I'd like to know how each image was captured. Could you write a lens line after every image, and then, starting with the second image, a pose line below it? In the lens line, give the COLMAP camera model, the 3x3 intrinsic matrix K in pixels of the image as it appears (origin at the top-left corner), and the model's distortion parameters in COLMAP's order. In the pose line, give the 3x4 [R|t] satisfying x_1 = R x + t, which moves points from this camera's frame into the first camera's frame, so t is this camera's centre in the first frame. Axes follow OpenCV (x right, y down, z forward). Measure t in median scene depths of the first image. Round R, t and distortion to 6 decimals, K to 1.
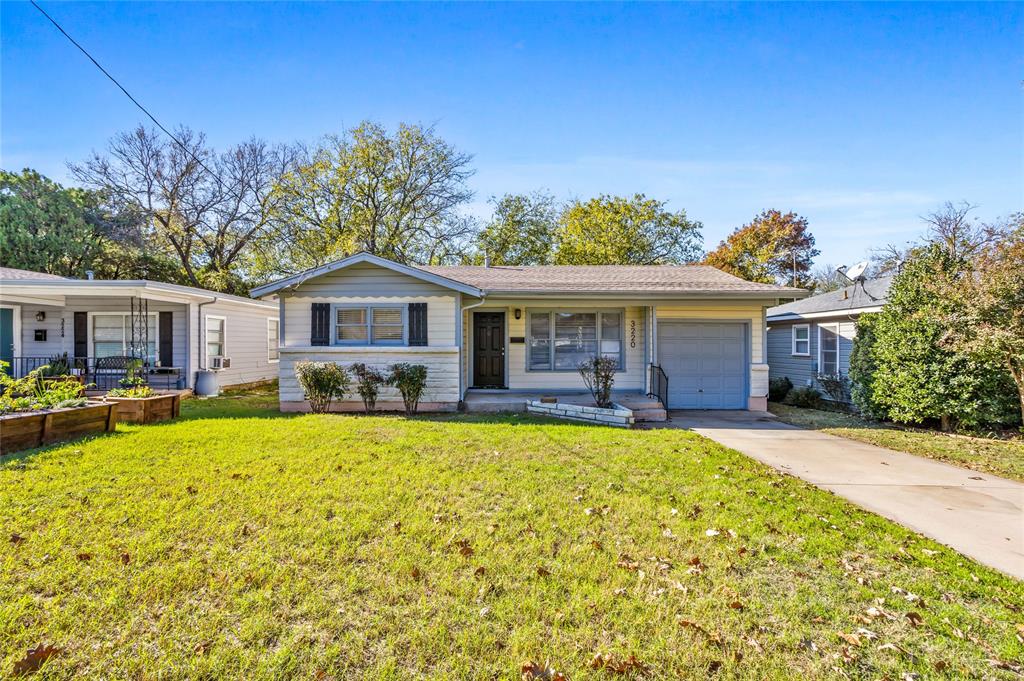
lens RADIAL K [[505.5, 0, 512.0], [0, 505.5, 340.5], [0, 0, 1]] dist [-0.057790, 0.036801]
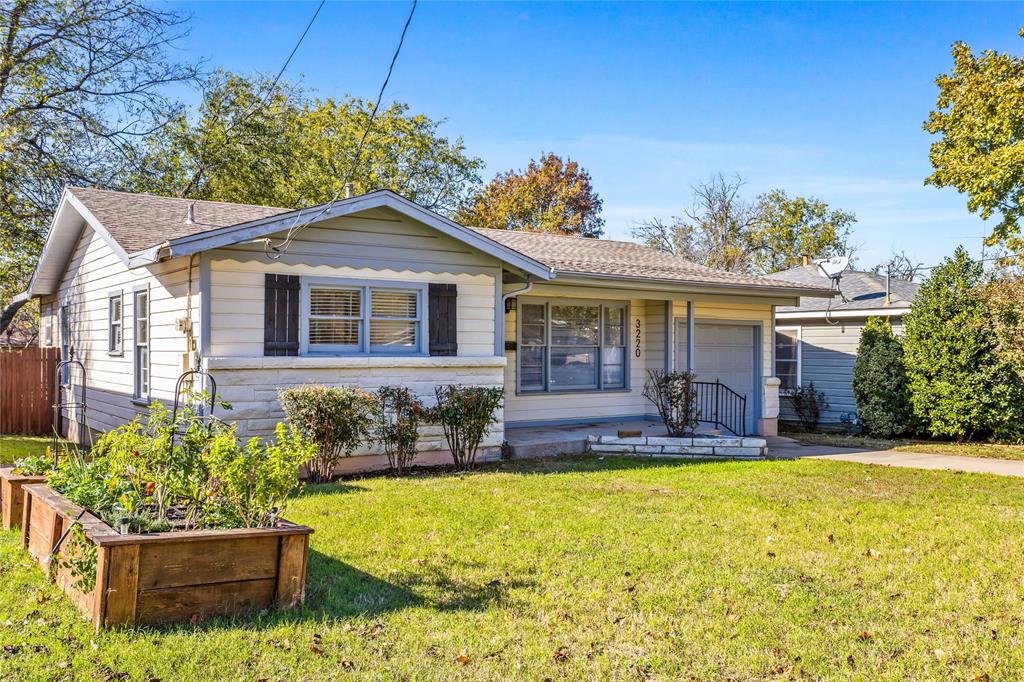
lens RADIAL K [[899.0, 0, 538.7], [0, 899.0, 342.5], [0, 0, 1]] dist [0.004929, -0.001052]
pose [[0.792449, 0.007178, 0.609896, -0.735125], [-0.007827, 0.999968, -0.001600, -0.003964], [-0.609888, -0.003506, 0.792480, 0.086809]]
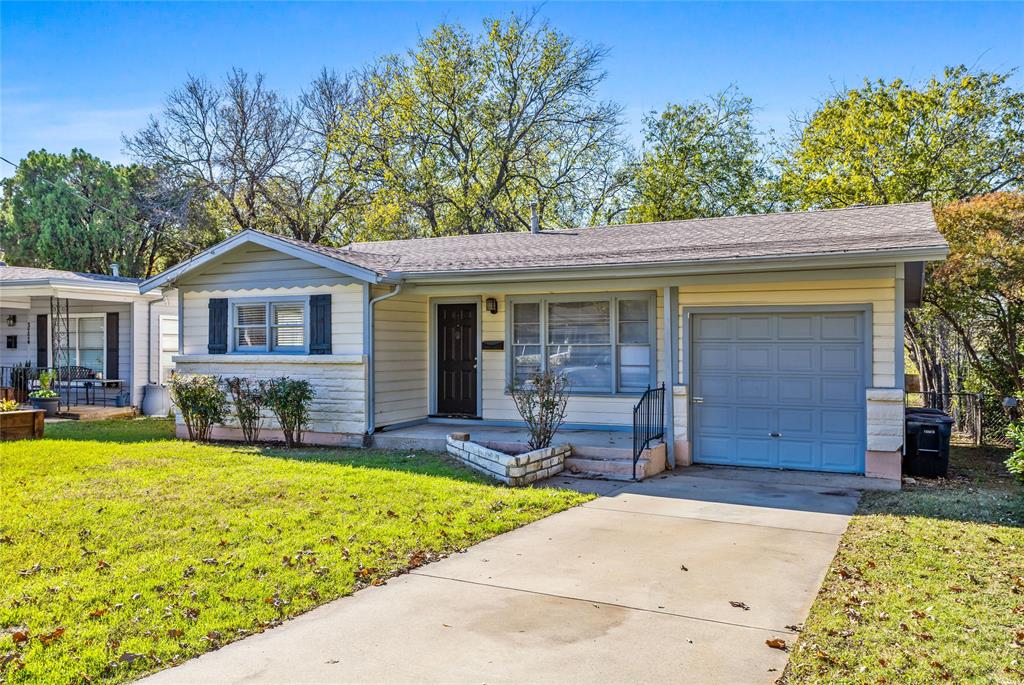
lens RADIAL K [[821.2, 0, 512.0], [0, 821.2, 342.5], [0, 0, 1]] dist [0.006077, 0.000909]
pose [[0.904446, -0.005444, -0.426553, 0.555765], [0.003593, 0.999980, -0.005142, 0.001189], [0.426573, 0.003118, 0.904448, 0.052606]]
